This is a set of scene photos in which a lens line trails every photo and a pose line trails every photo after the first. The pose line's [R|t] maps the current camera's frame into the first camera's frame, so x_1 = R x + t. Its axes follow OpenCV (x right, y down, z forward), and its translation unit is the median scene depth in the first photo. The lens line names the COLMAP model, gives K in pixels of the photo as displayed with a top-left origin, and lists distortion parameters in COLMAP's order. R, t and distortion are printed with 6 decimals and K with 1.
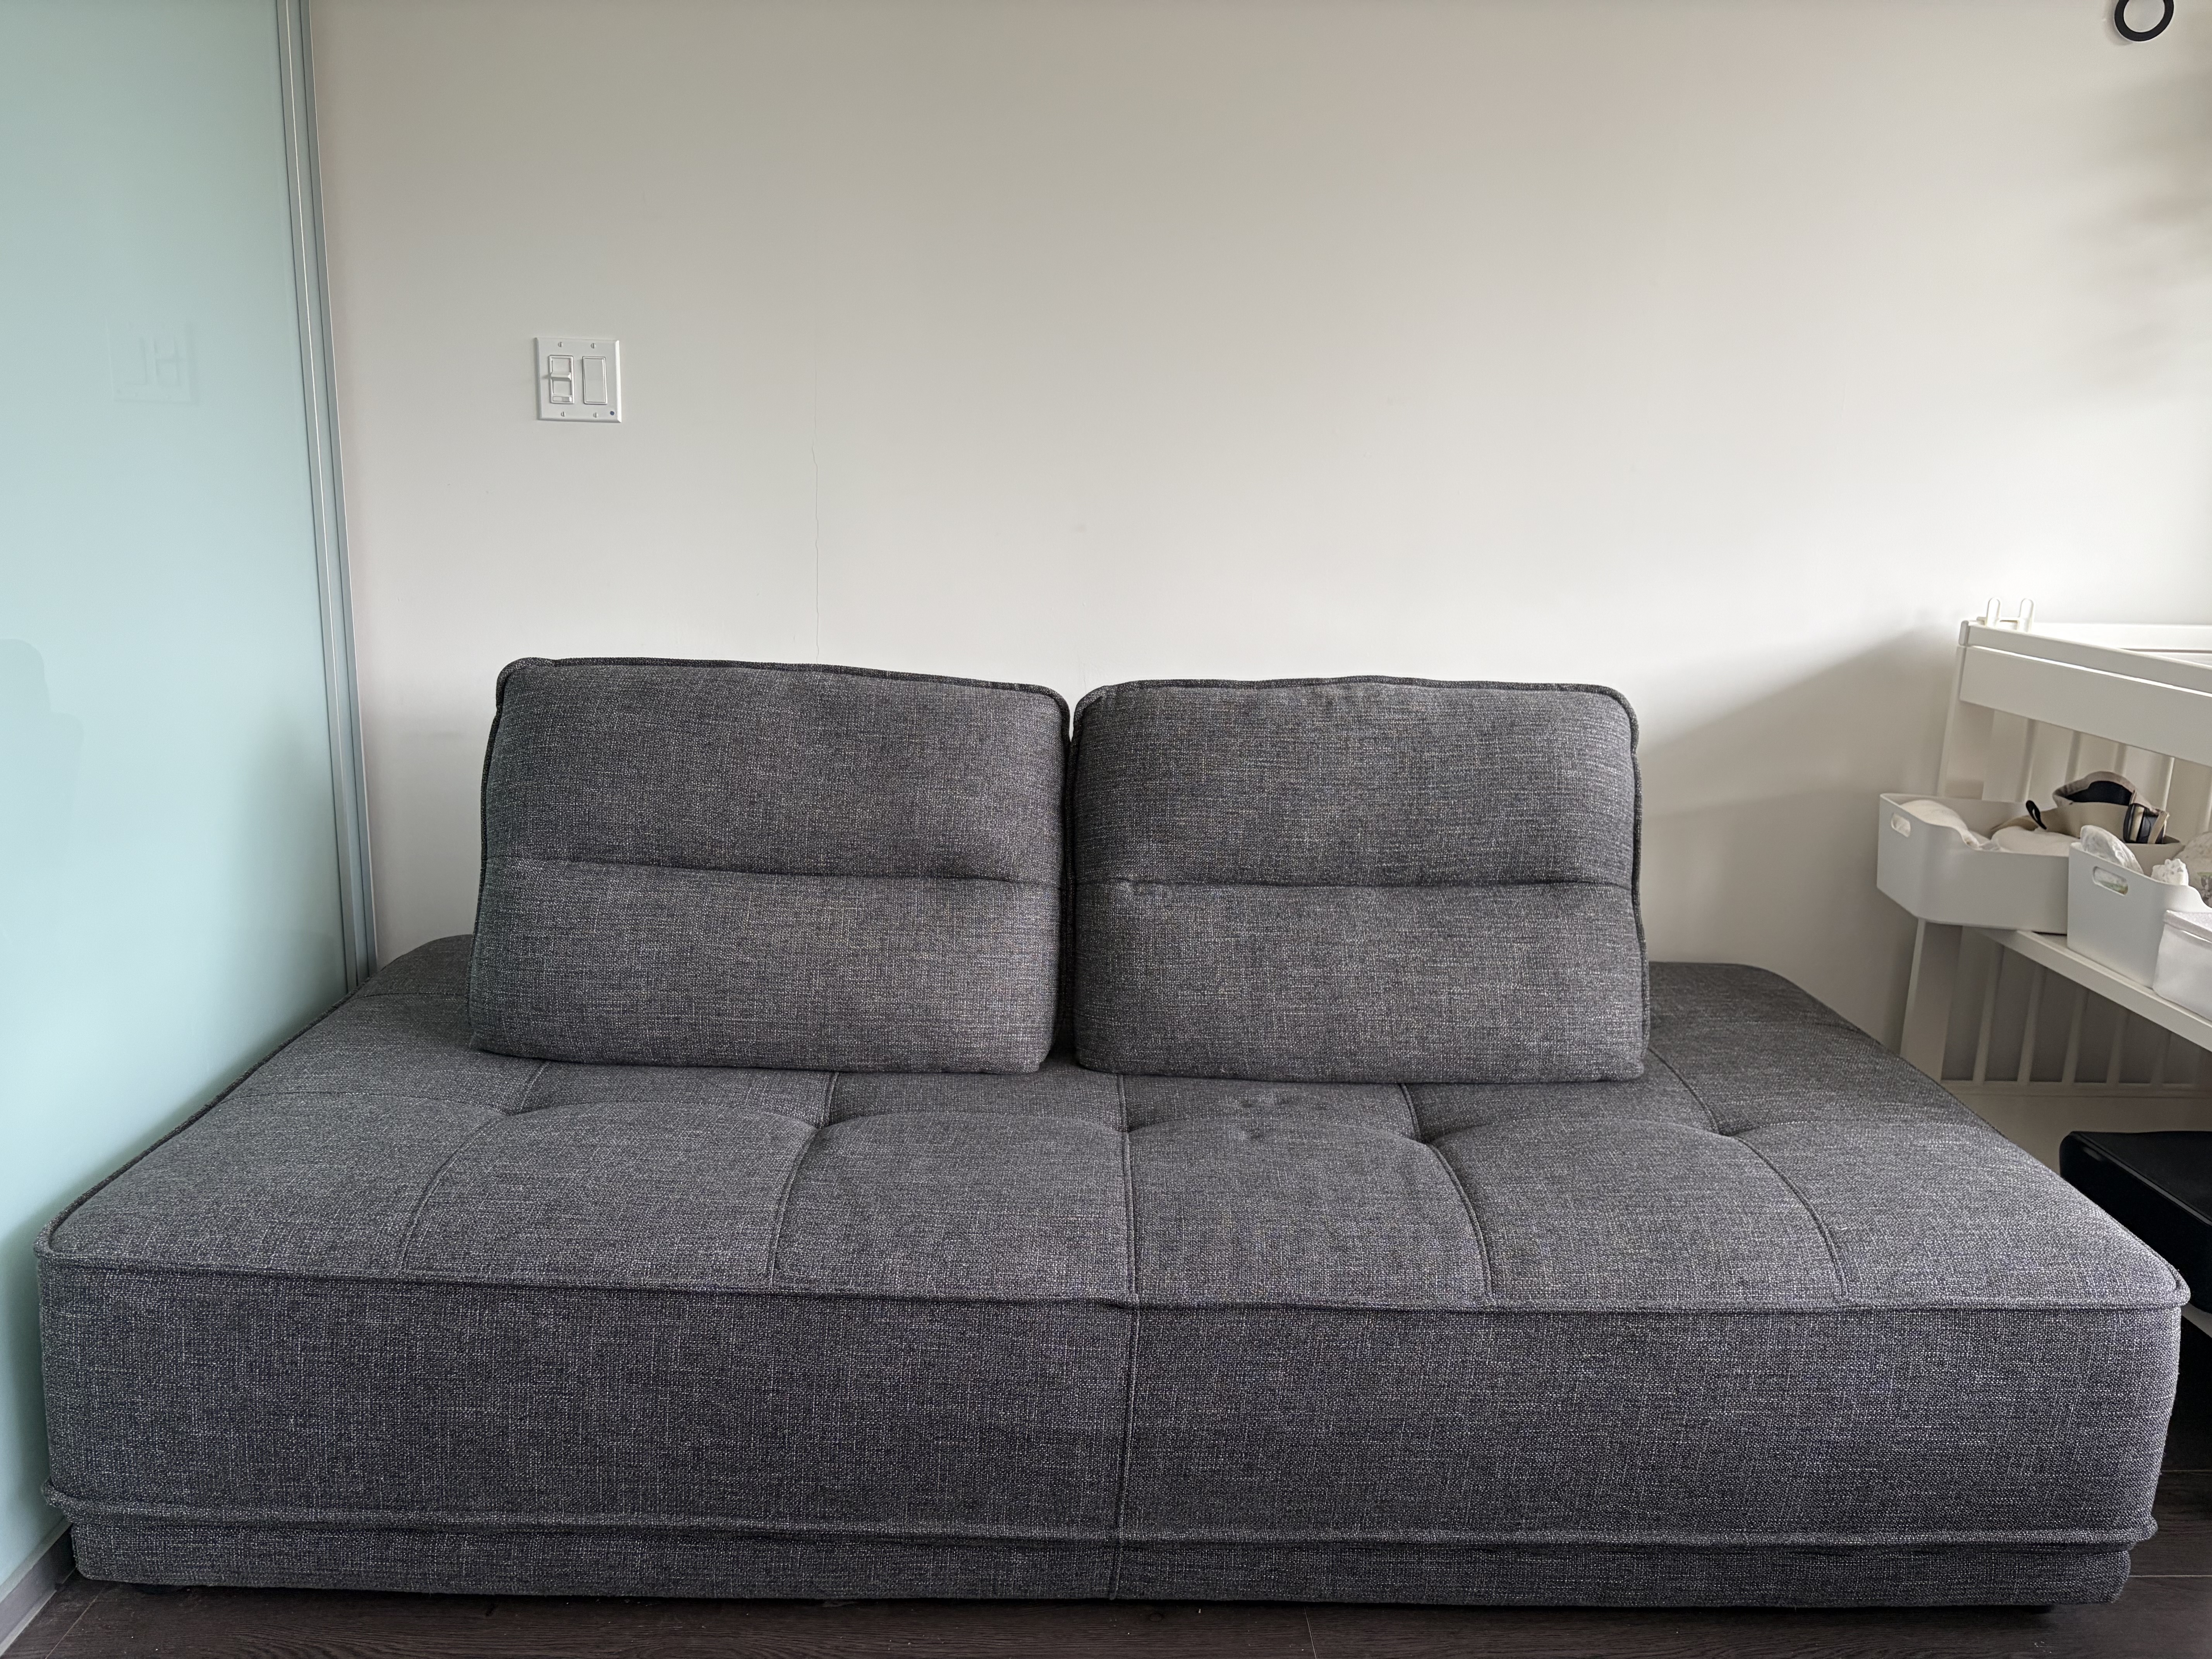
lens RADIAL K [[1683.6, 0, 1114.8], [0, 1683.6, 828.7], [0, 0, 1]] dist [0.034467, -0.019444]
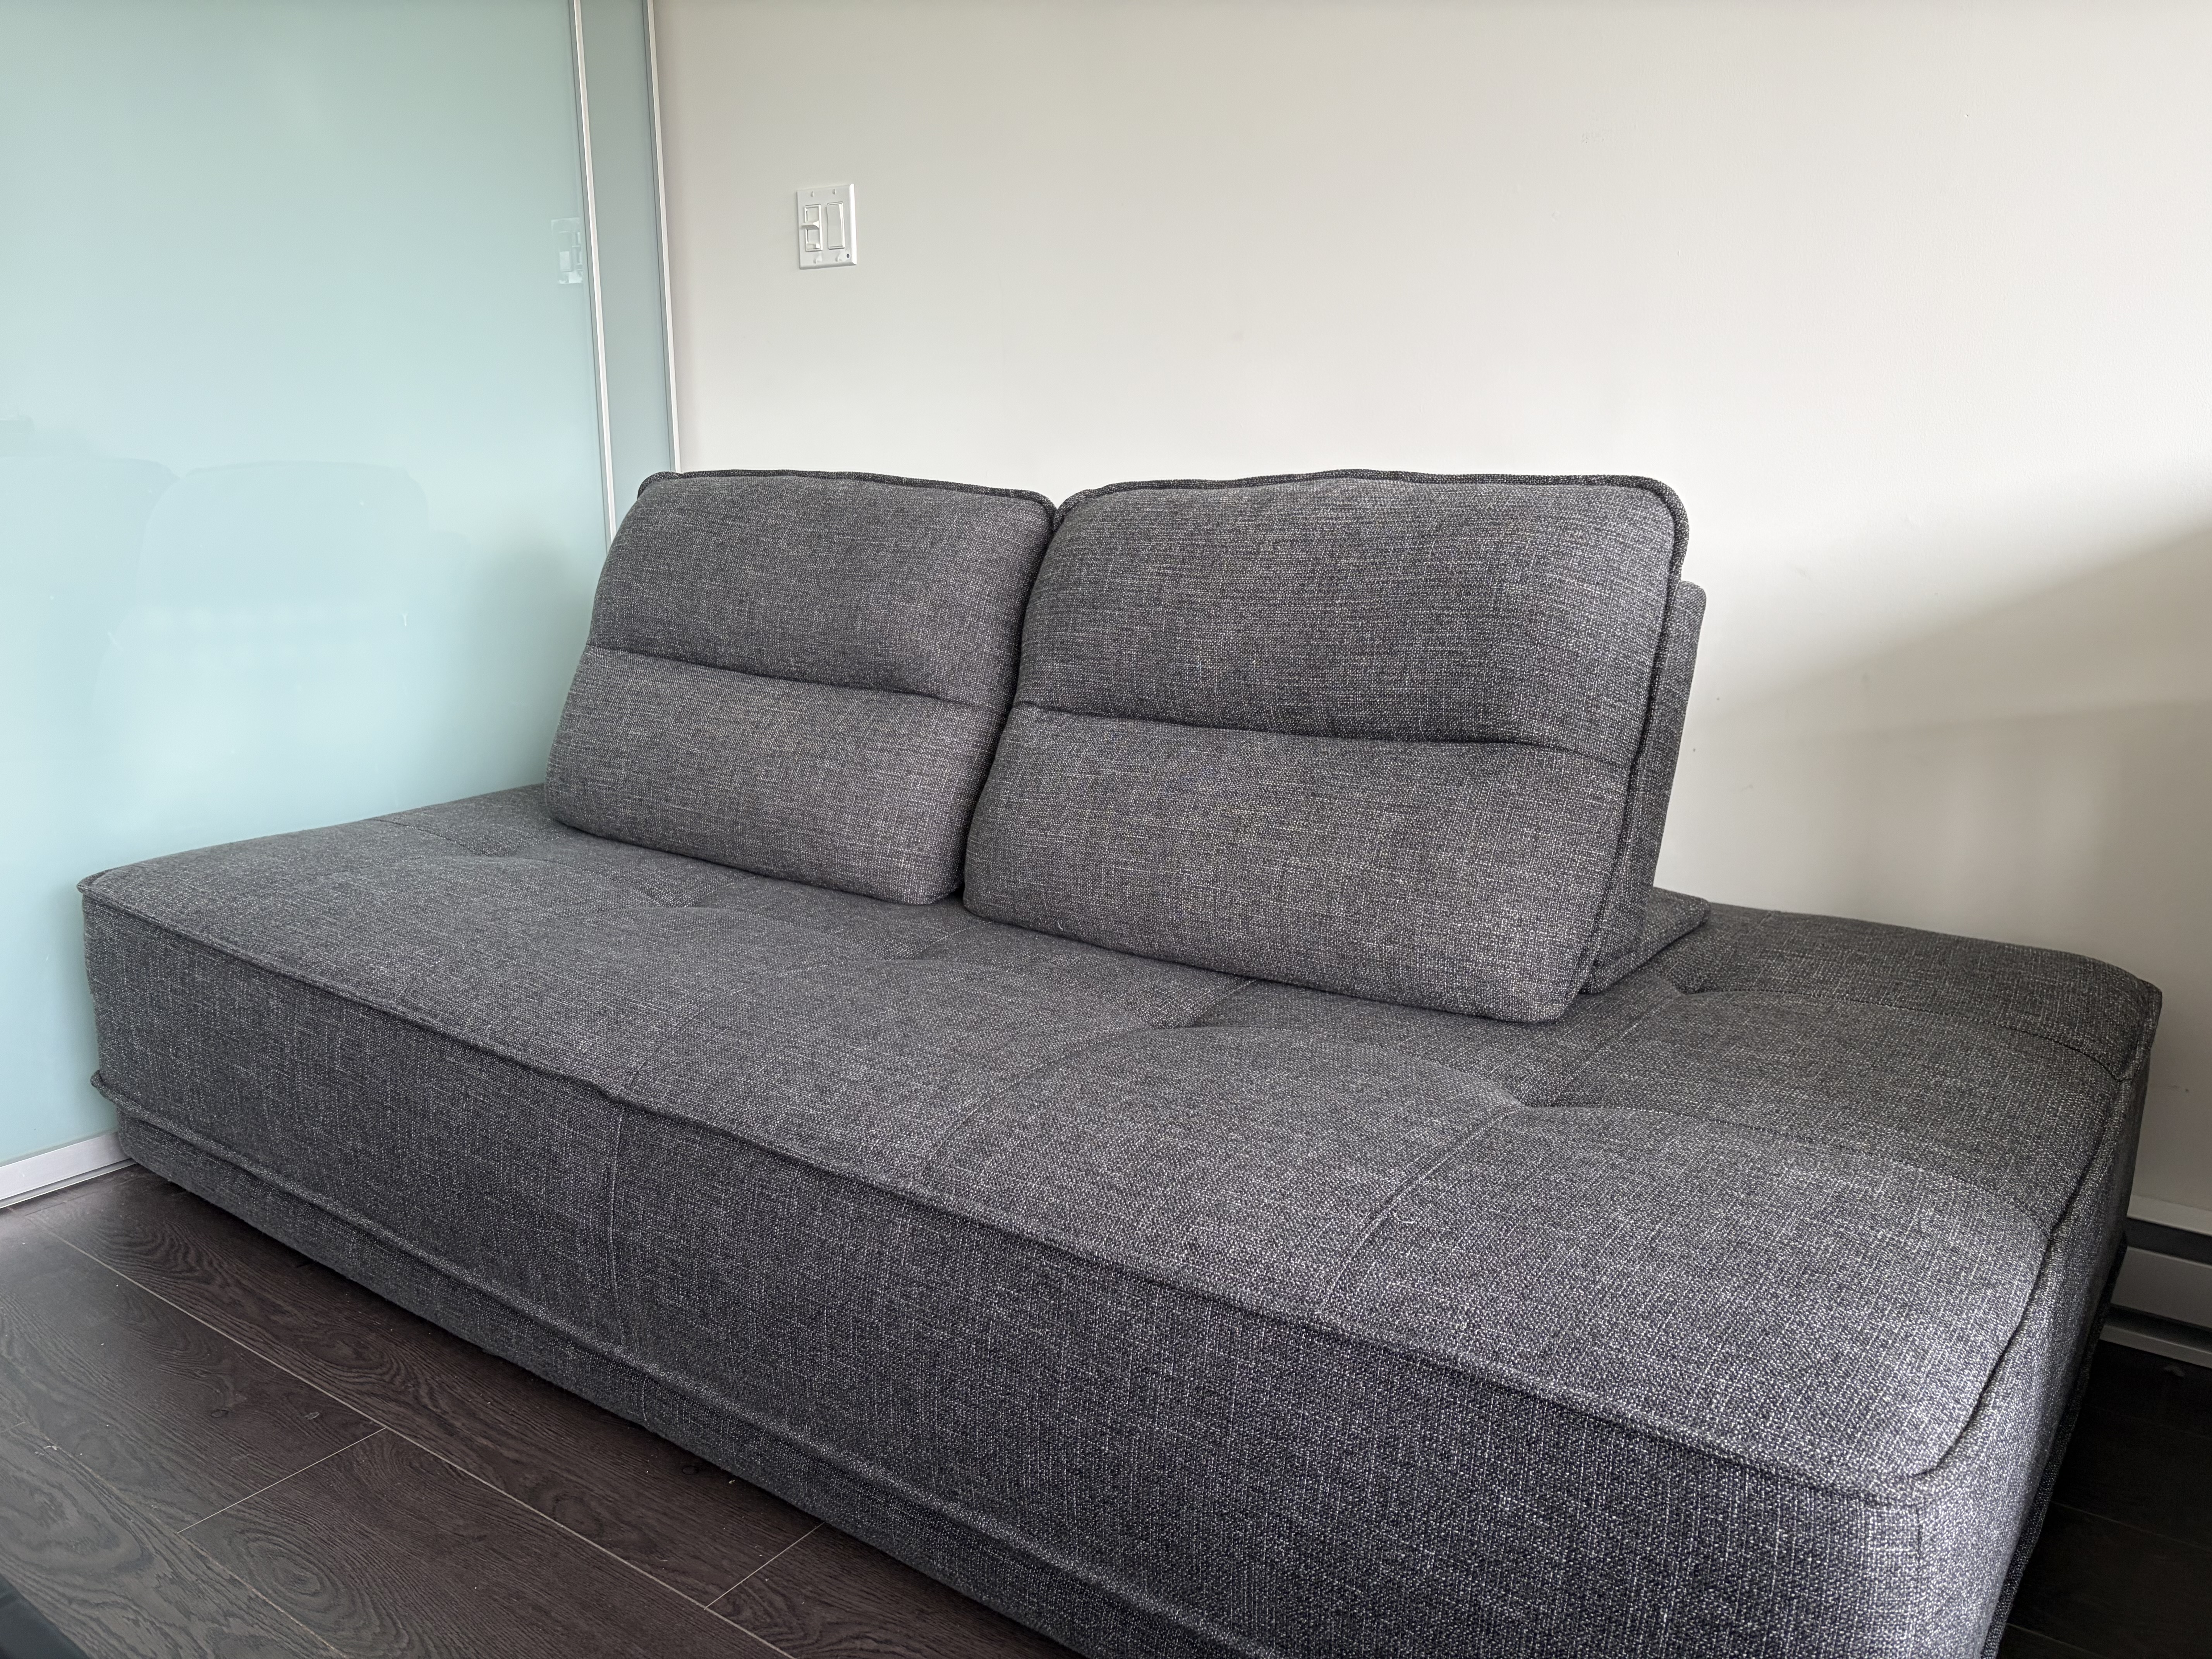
lens RADIAL K [[1683.6, 0, 1110.7], [0, 1683.6, 825.6], [0, 0, 1]] dist [0.034467, -0.019444]
pose [[0.788570, 0.101865, -0.606450, 0.590903], [-0.106401, 0.993912, 0.028593, 0.065917], [0.605670, 0.041979, 0.794608, 0.342432]]
